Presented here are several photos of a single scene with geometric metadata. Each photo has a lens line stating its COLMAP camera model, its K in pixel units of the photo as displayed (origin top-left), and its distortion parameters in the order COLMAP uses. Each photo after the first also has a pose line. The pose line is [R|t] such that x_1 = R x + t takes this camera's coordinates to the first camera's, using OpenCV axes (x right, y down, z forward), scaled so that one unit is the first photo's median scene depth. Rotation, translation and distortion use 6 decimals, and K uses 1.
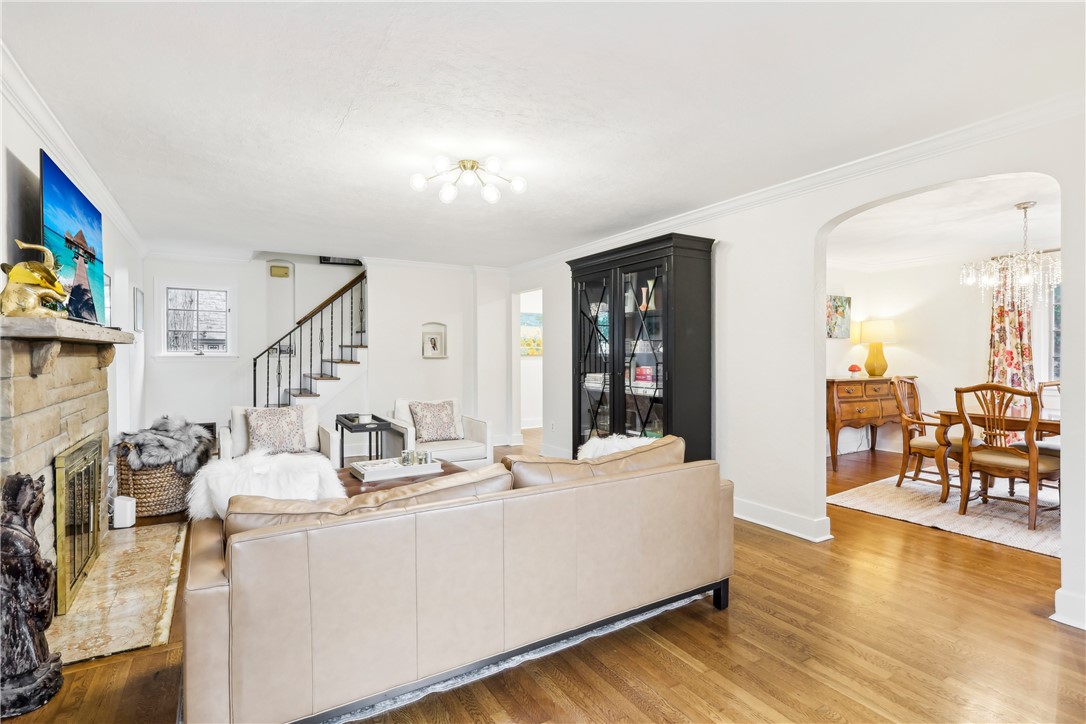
lens RADIAL K [[543.2, 0, 536.4], [0, 543.2, 356.5], [0, 0, 1]] dist [0.003716, 0.000208]
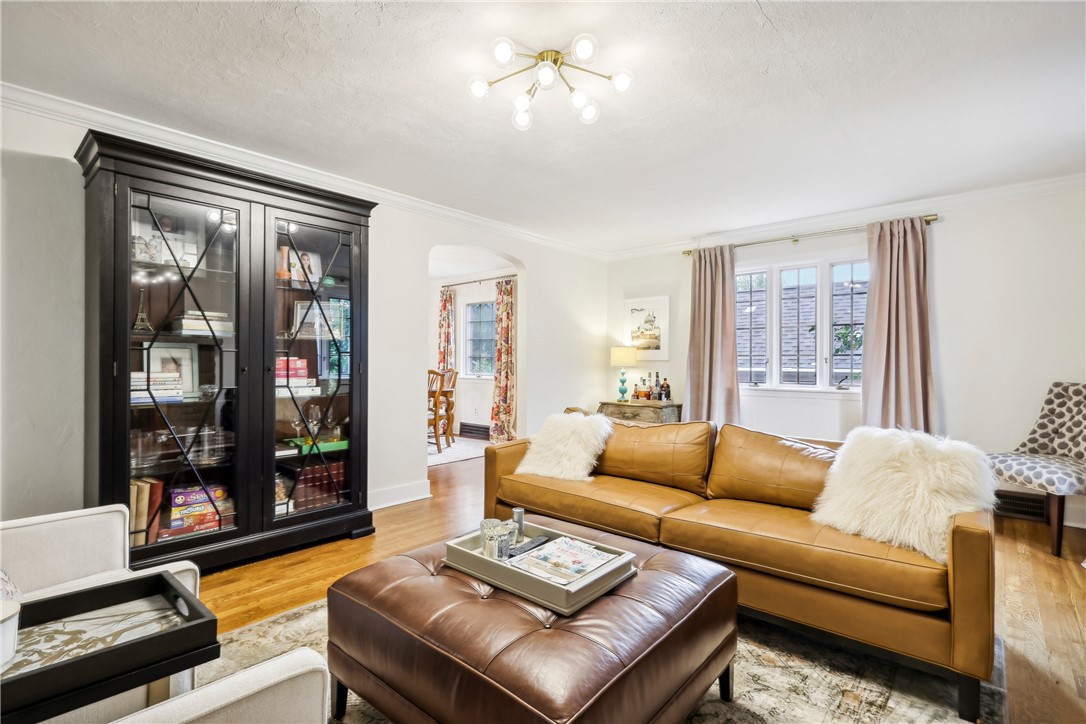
lens RADIAL K [[508.7, 0, 543.0], [0, 508.7, 362.0], [0, 0, 1]] dist [0.004577, 0.000279]
pose [[-0.314348, -0.001926, 0.949306, -0.482583], [-0.004355, 0.999990, 0.000587, 0.020042], [-0.949298, -0.003949, -0.314353, 0.793663]]
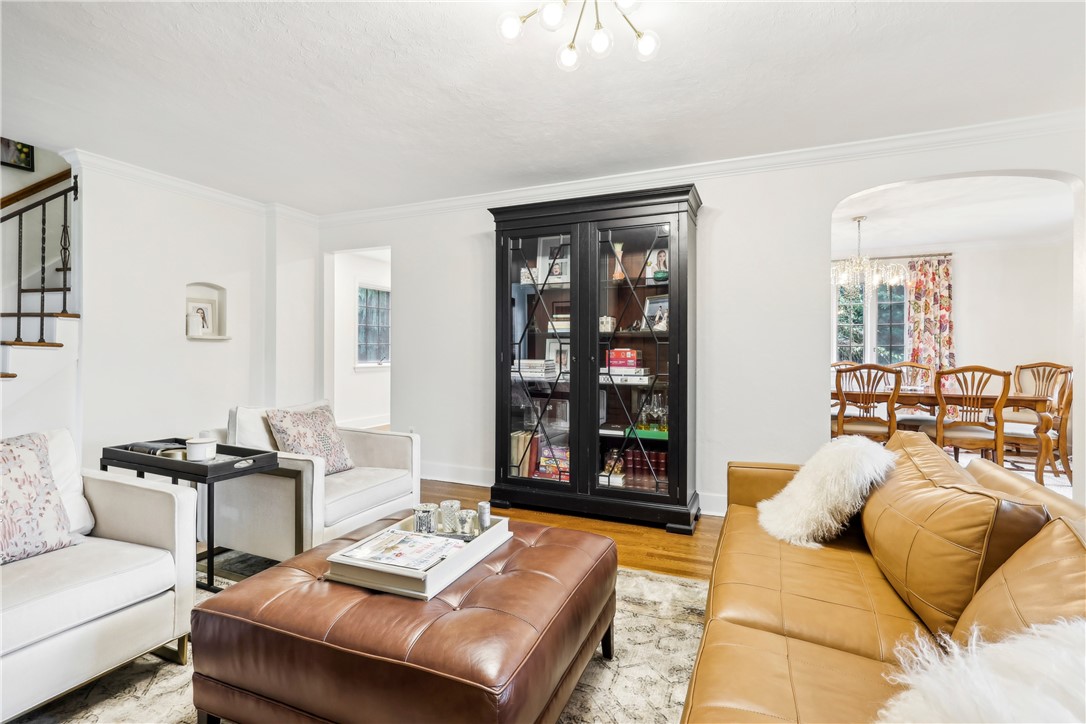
lens RADIAL K [[526.8, 0, 538.7], [0, 526.8, 347.9], [0, 0, 1]] dist [-0.001729, -0.000603]
pose [[0.807882, 0.007559, 0.589295, -0.320234], [-0.002841, 0.999956, -0.008932, 0.021848], [-0.589337, 0.005542, 0.807868, 0.391690]]
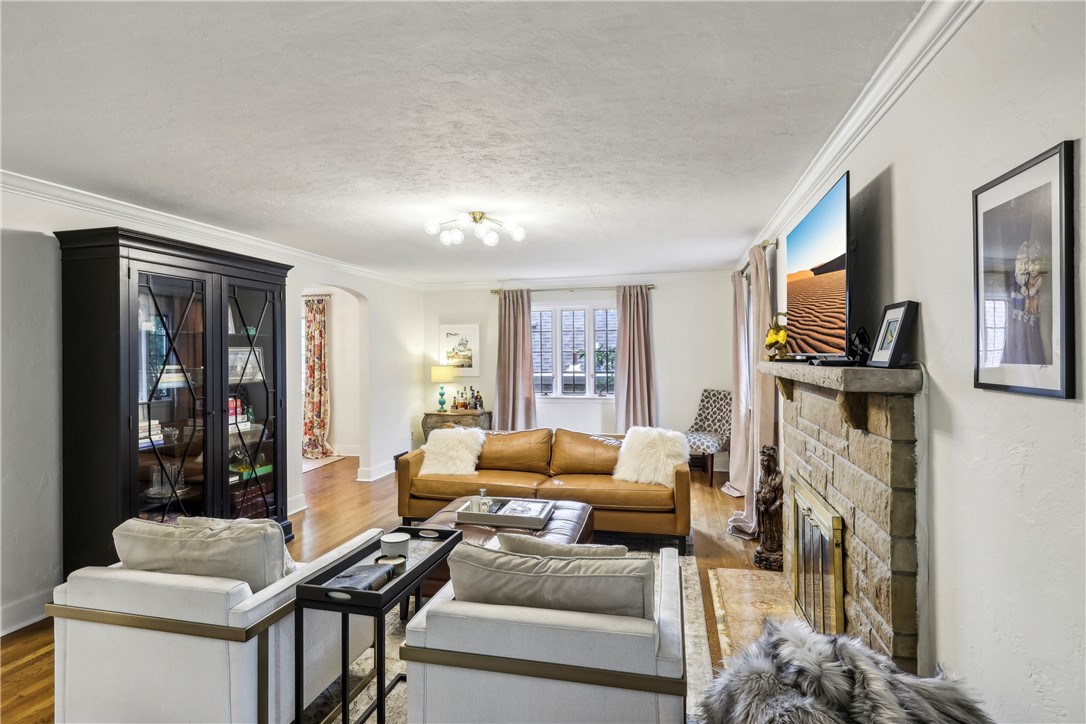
lens RADIAL K [[543.2, 0, 536.4], [0, 543.2, 356.5], [0, 0, 1]] dist [0.003716, 0.000208]
pose [[-0.714329, 0.003244, 0.699802, -0.652606], [0.006802, 0.999974, 0.002307, -0.040535], [-0.699777, 0.006408, -0.714333, 1.126516]]
